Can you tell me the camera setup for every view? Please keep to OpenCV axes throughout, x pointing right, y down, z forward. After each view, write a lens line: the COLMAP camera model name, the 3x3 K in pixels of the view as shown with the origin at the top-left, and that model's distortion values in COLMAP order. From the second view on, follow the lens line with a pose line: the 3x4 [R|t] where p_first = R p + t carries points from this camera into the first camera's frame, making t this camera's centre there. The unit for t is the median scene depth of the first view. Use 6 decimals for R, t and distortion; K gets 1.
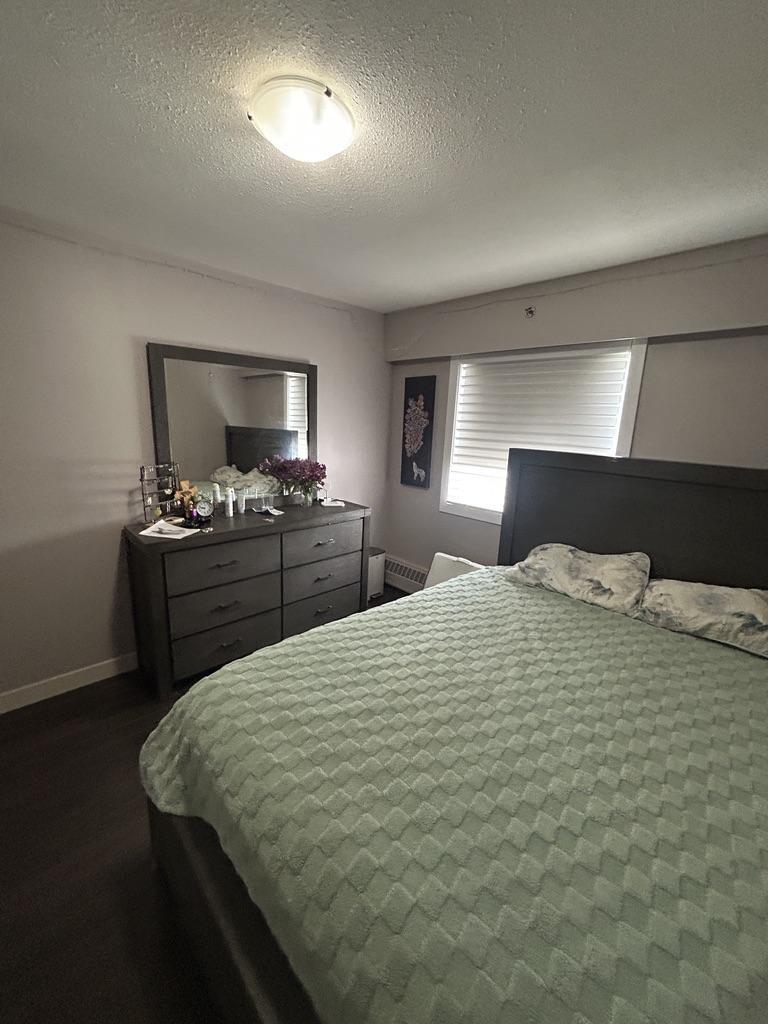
lens RADIAL K [[414.8, 0, 383.9], [0, 414.8, 511.7], [0, 0, 1]] dist [-0.003318, 0.001350]
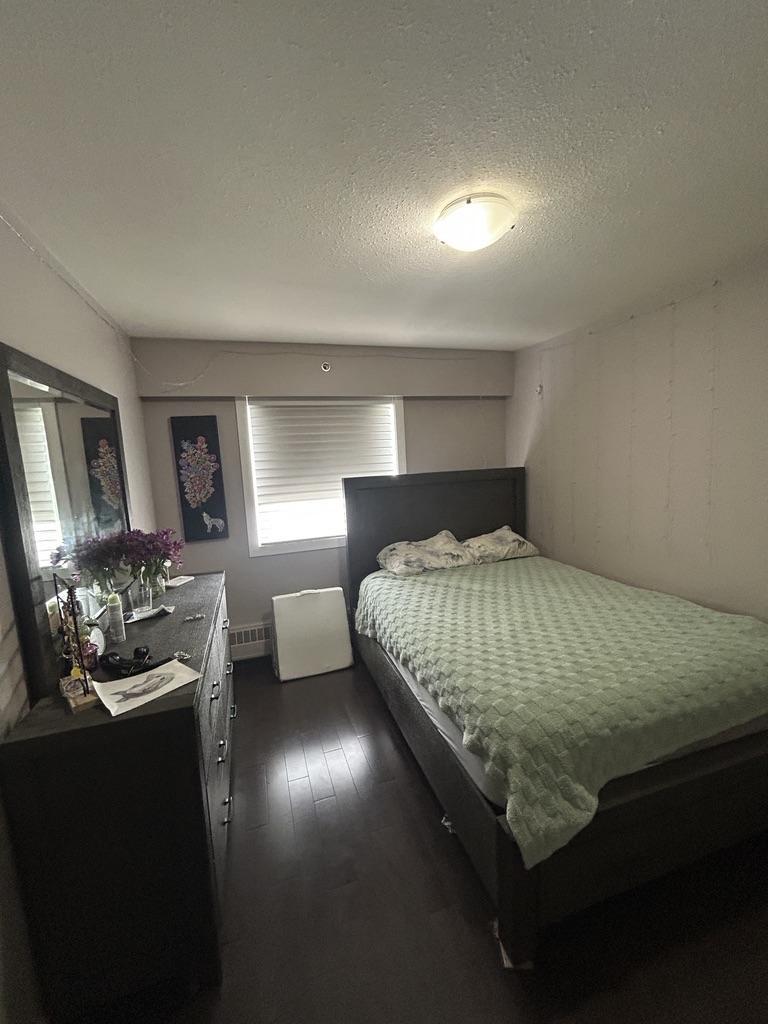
lens RADIAL K [[414.8, 0, 384.8], [0, 414.8, 511.1], [0, 0, 1]] dist [-0.003318, 0.001350]
pose [[0.431460, -0.175147, 0.884967, -0.597336], [0.259083, 0.963705, 0.064416, -0.091855], [-0.864129, 0.201486, 0.461178, 0.313444]]
